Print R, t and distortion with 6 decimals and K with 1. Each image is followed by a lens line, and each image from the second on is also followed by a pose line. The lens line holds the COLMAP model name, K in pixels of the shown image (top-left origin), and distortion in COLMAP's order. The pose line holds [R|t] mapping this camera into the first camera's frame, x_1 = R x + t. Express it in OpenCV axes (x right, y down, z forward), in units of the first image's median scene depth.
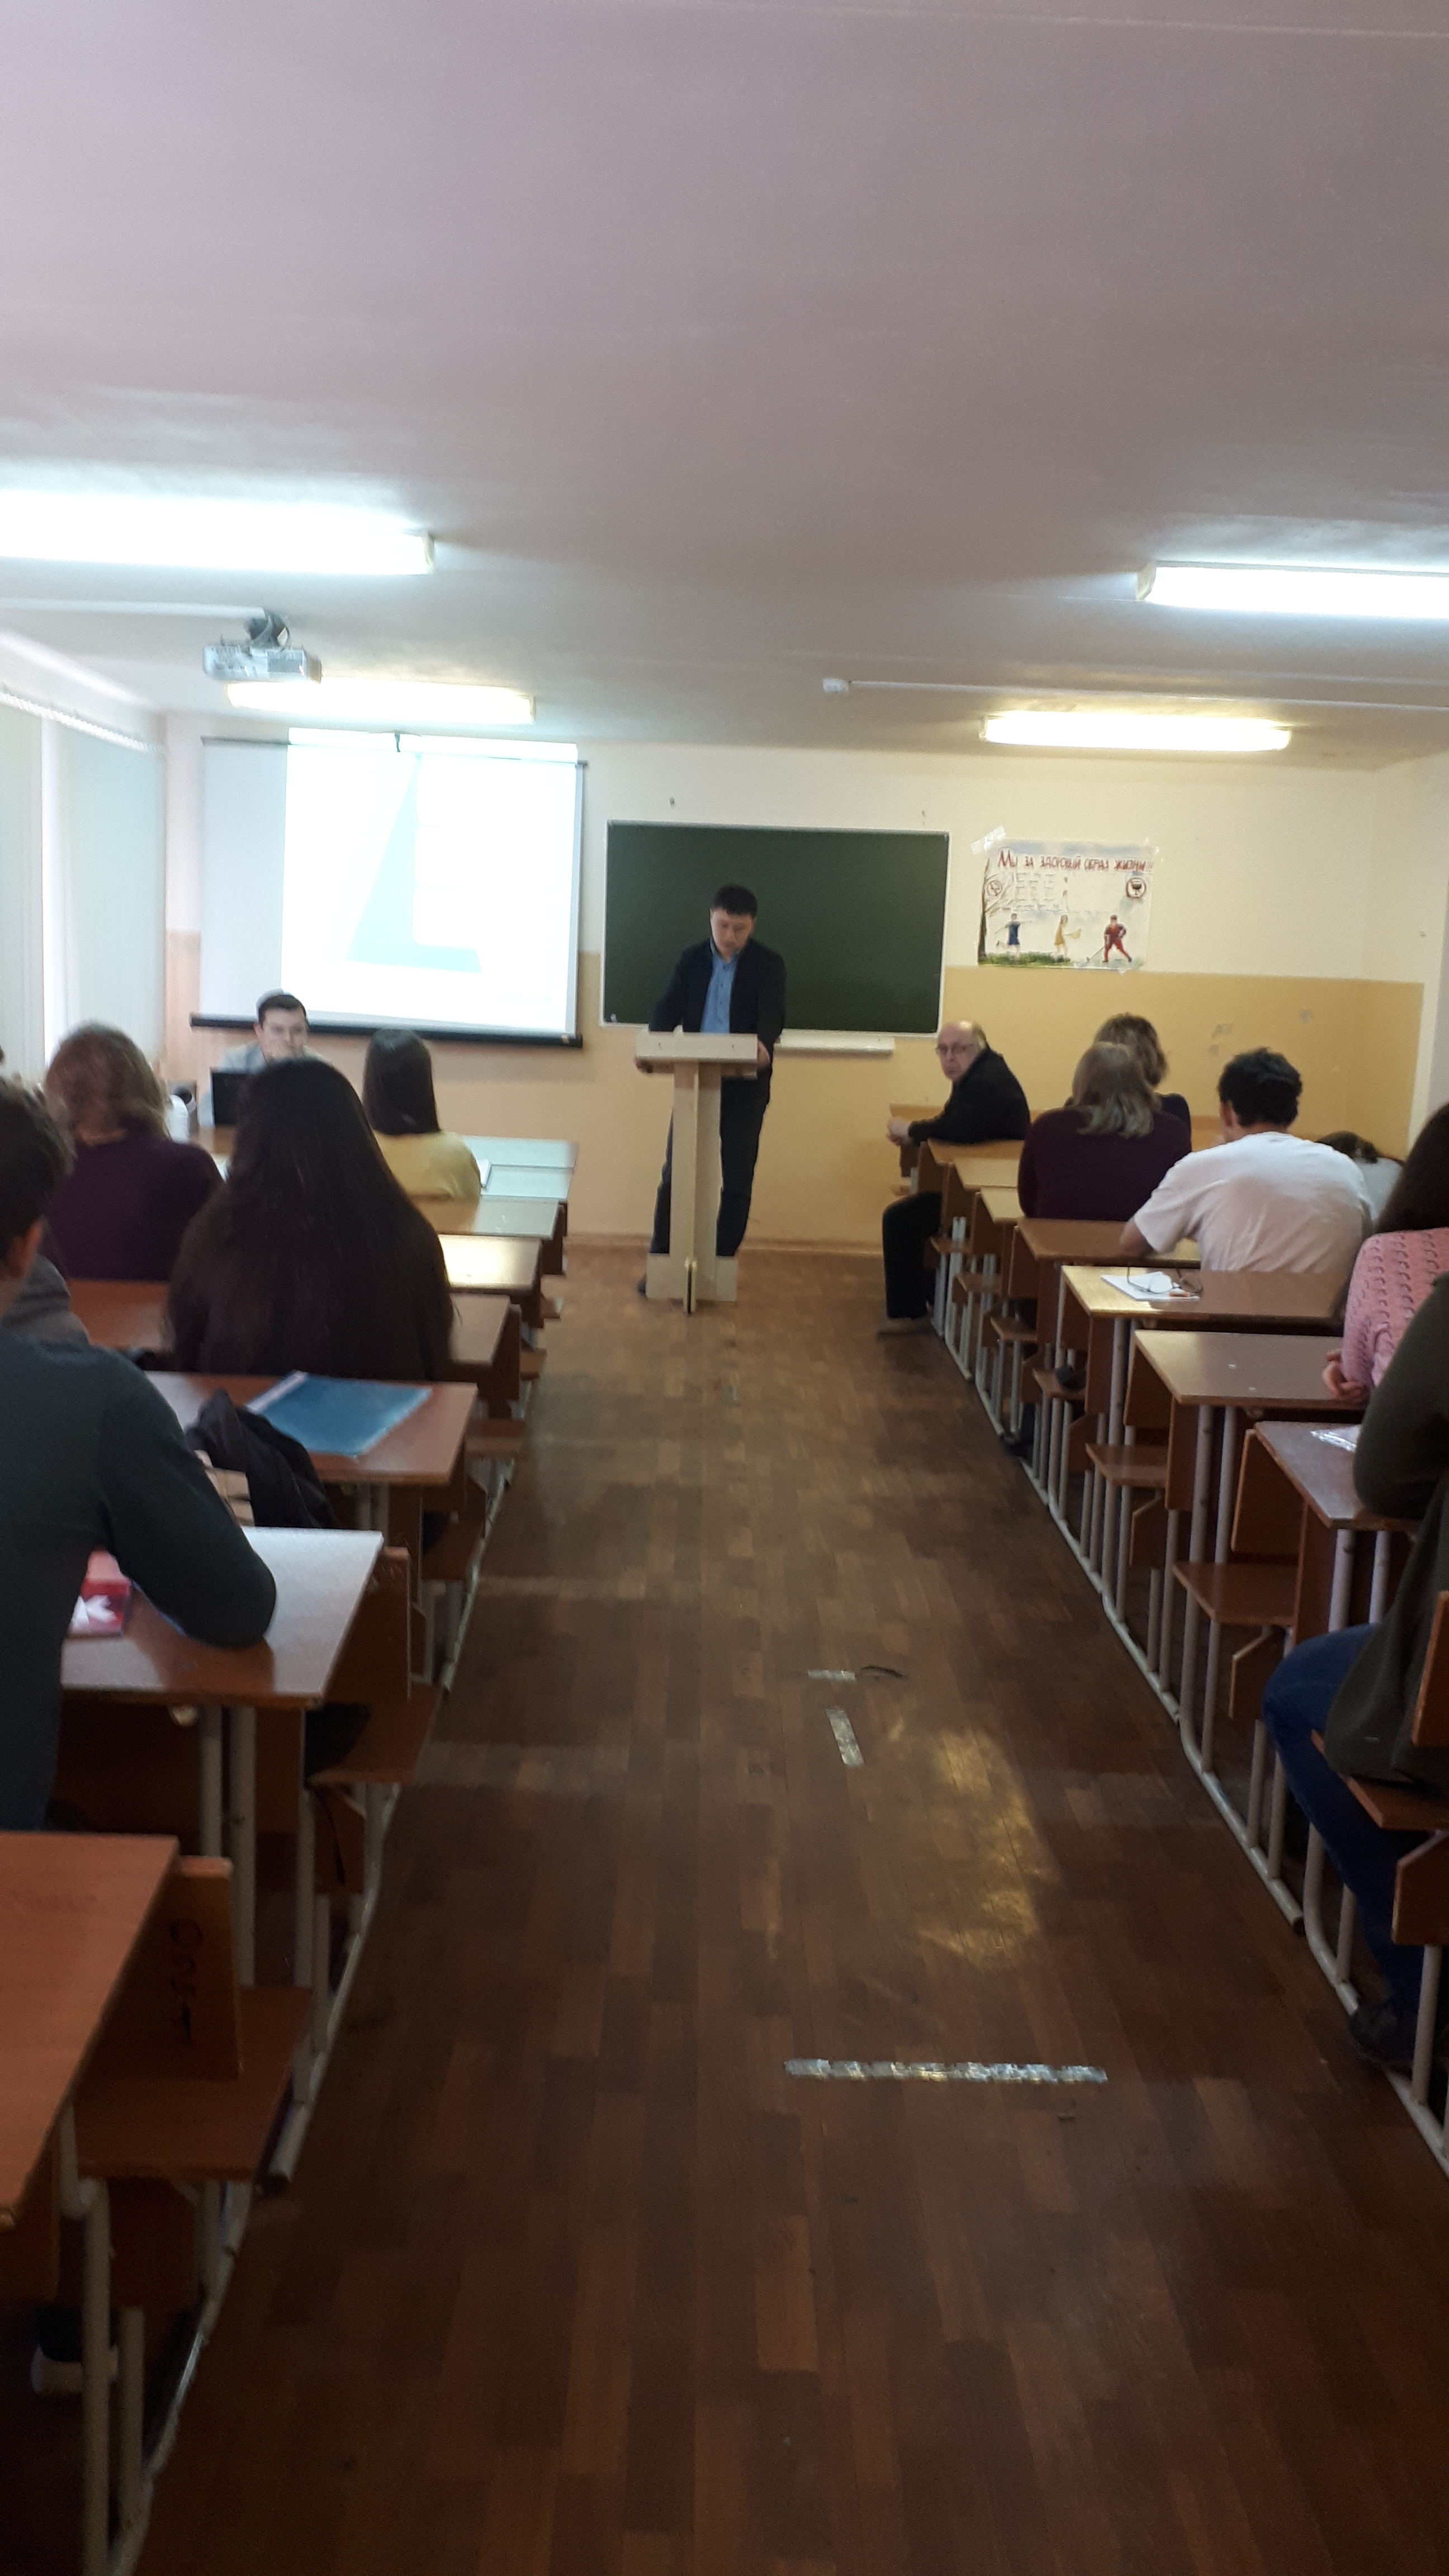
lens RADIAL K [[2059.9, 0, 723.1], [0, 2059.9, 1300.4], [0, 0, 1]] dist [0.231243, -0.572682]
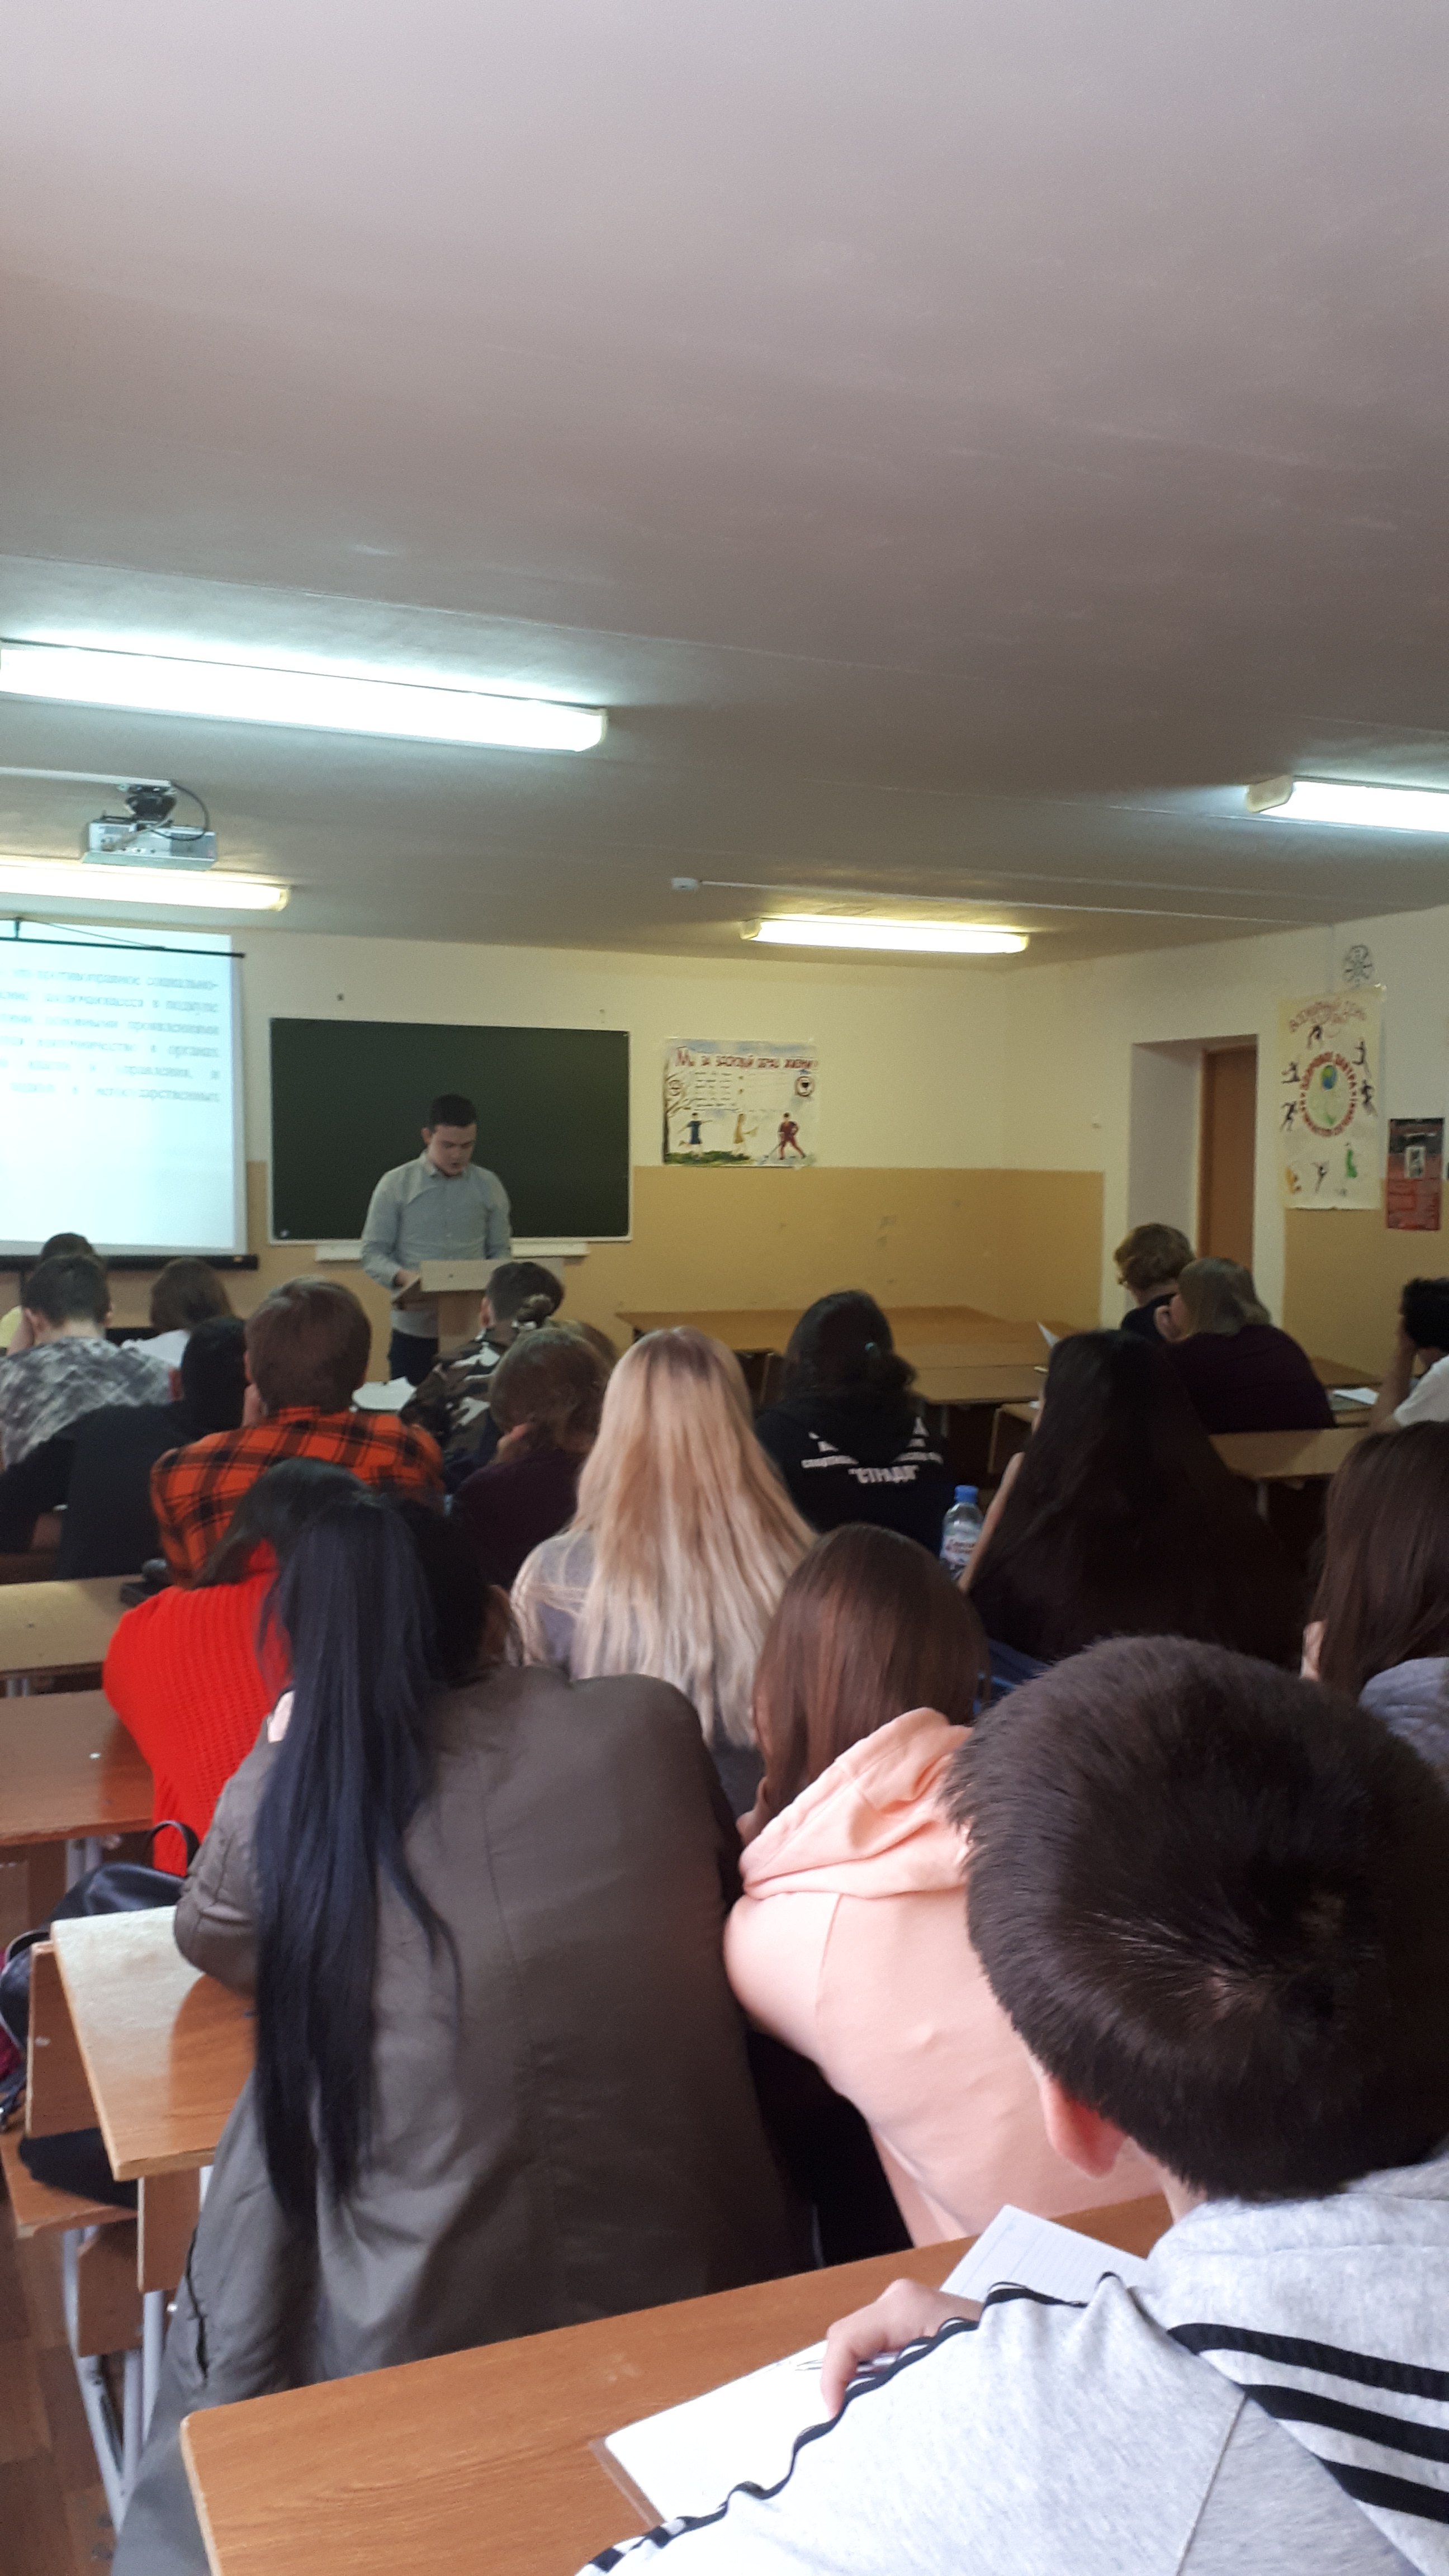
lens RADIAL K [[2094.0, 0, 724.5], [0, 2094.0, 1288.0], [0, 0, 1]] dist [0.253052, -0.705538]
pose [[0.918883, -0.053532, 0.390882, -0.237702], [0.090171, 0.993024, -0.075977, -0.027931], [-0.384088, 0.105060, 0.917300, 0.101509]]
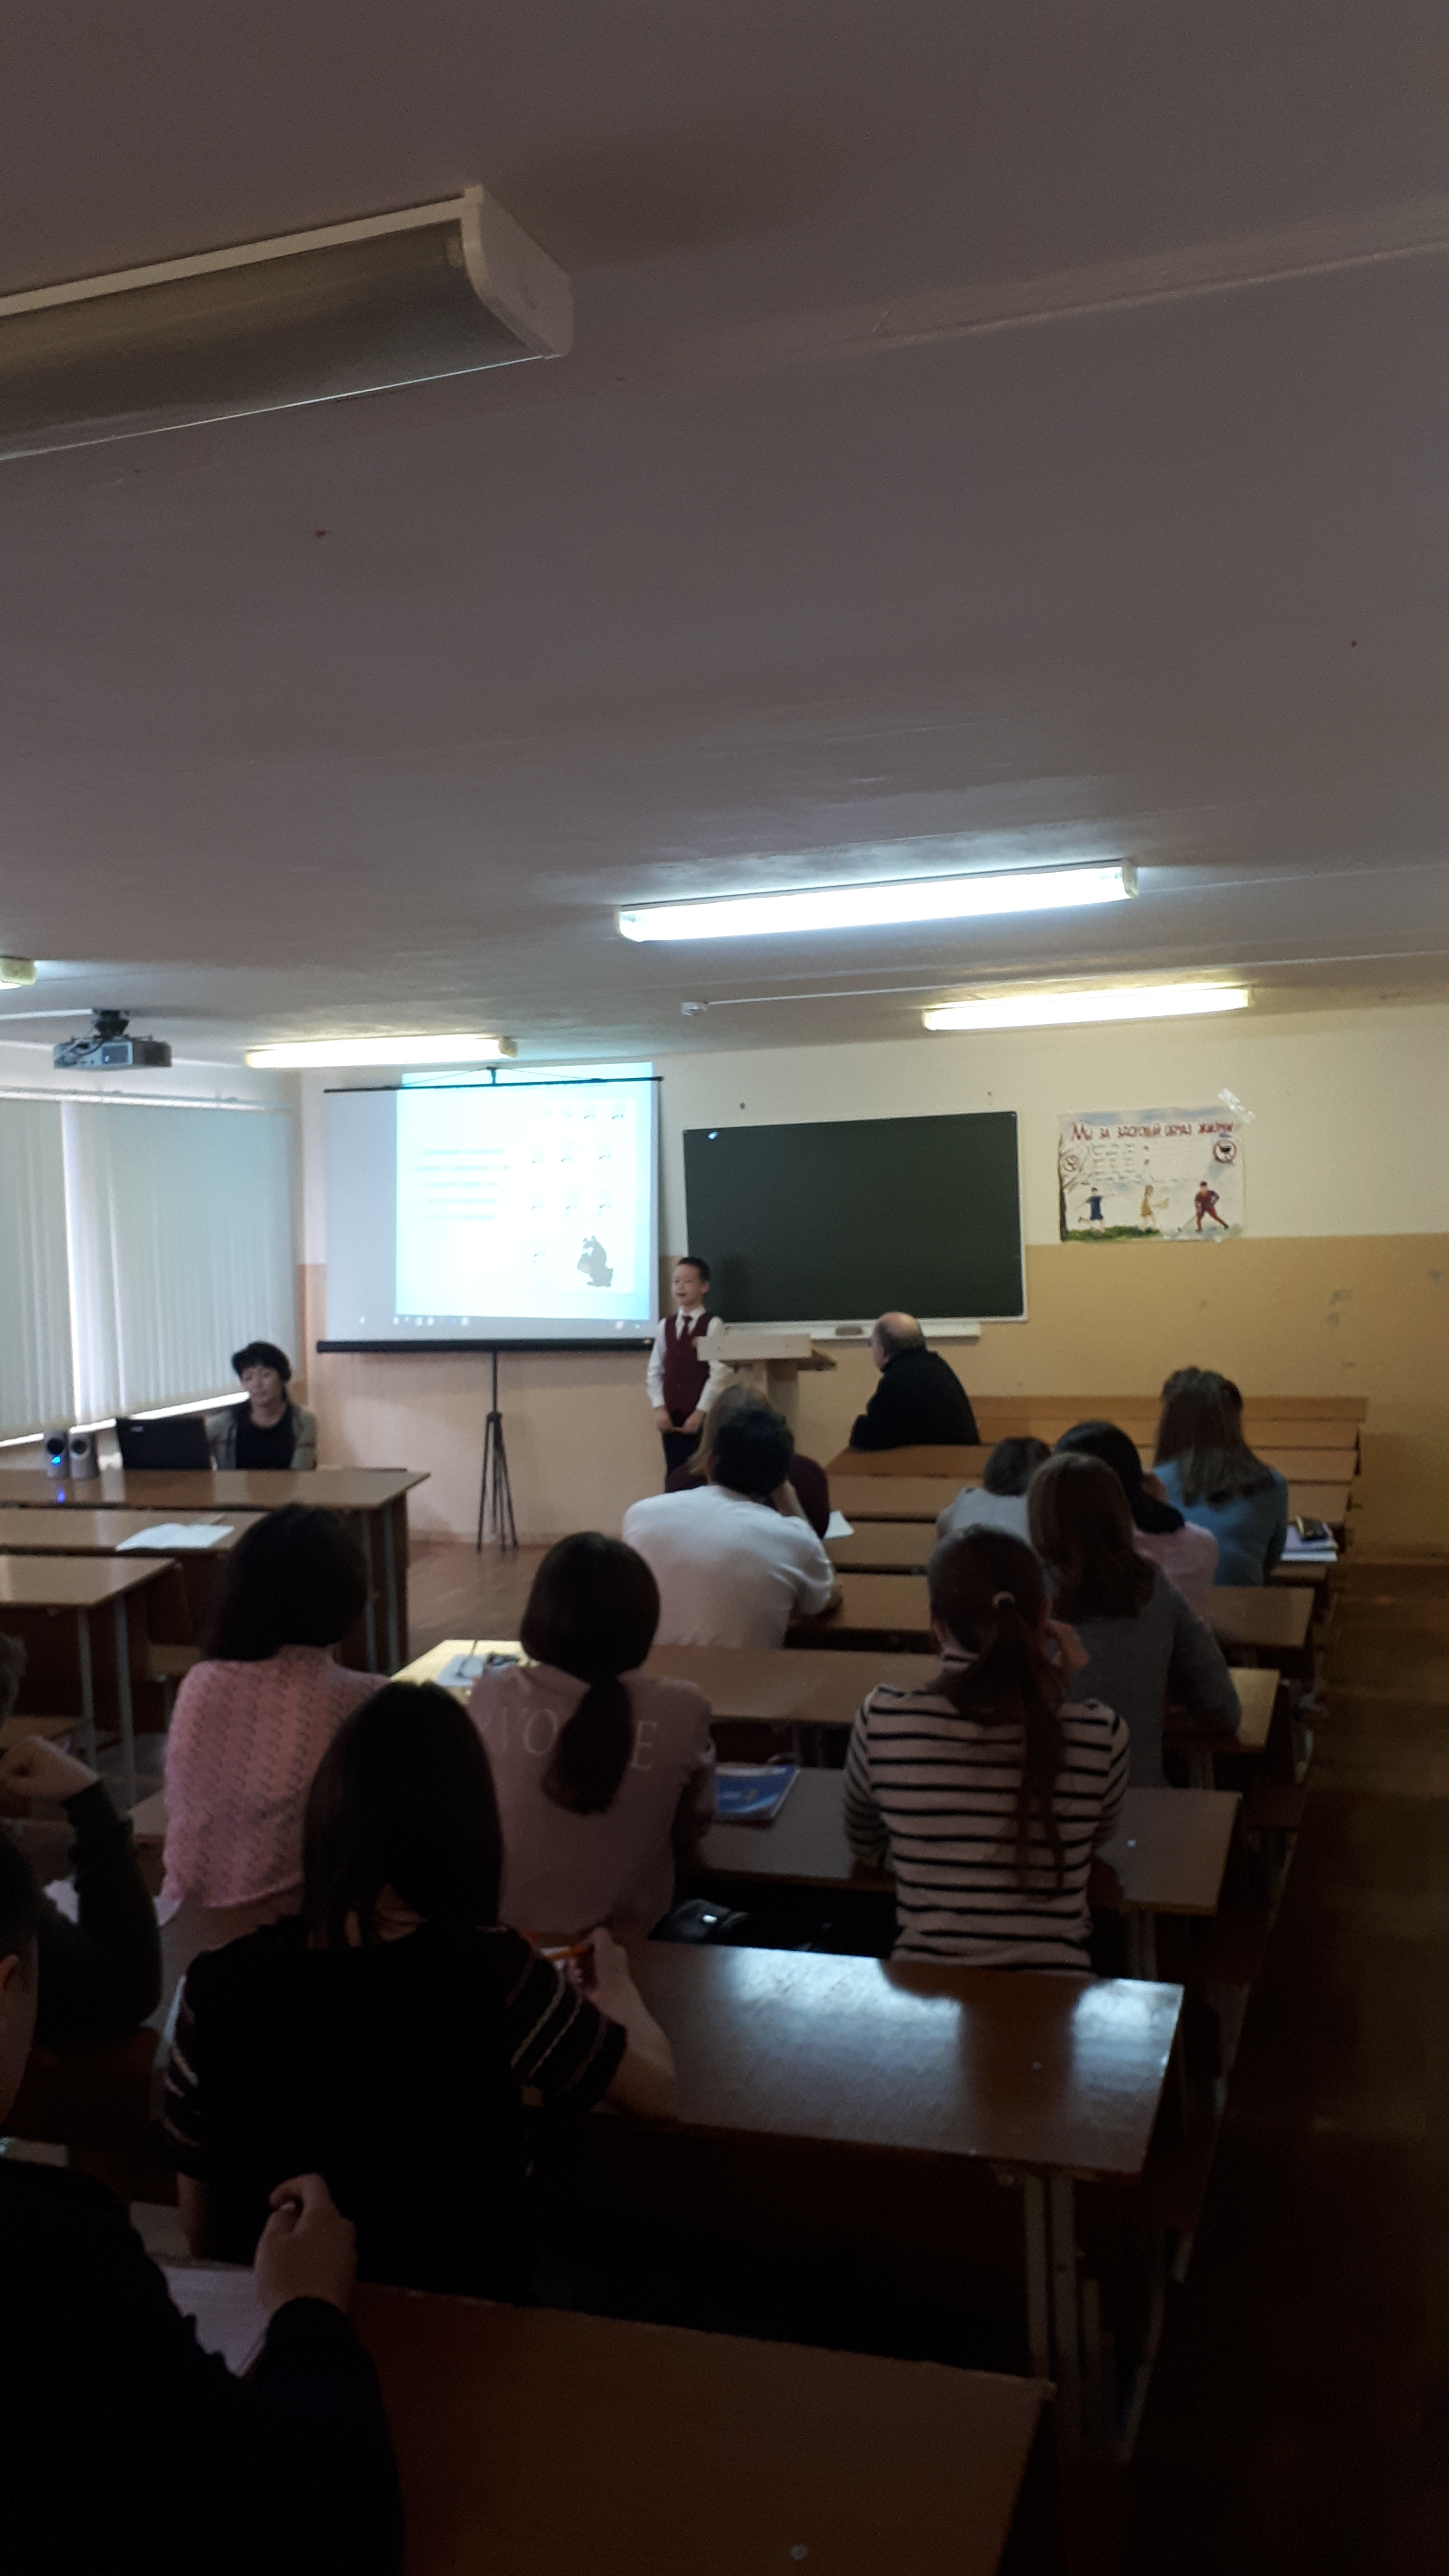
lens RADIAL K [[2059.9, 0, 723.1], [0, 2059.9, 1300.4], [0, 0, 1]] dist [0.231243, -0.572682]
pose [[0.942612, -0.059192, -0.328601, 0.289038], [0.021468, 0.992869, -0.117264, -0.028199], [0.333199, 0.103480, 0.937161, 0.068414]]
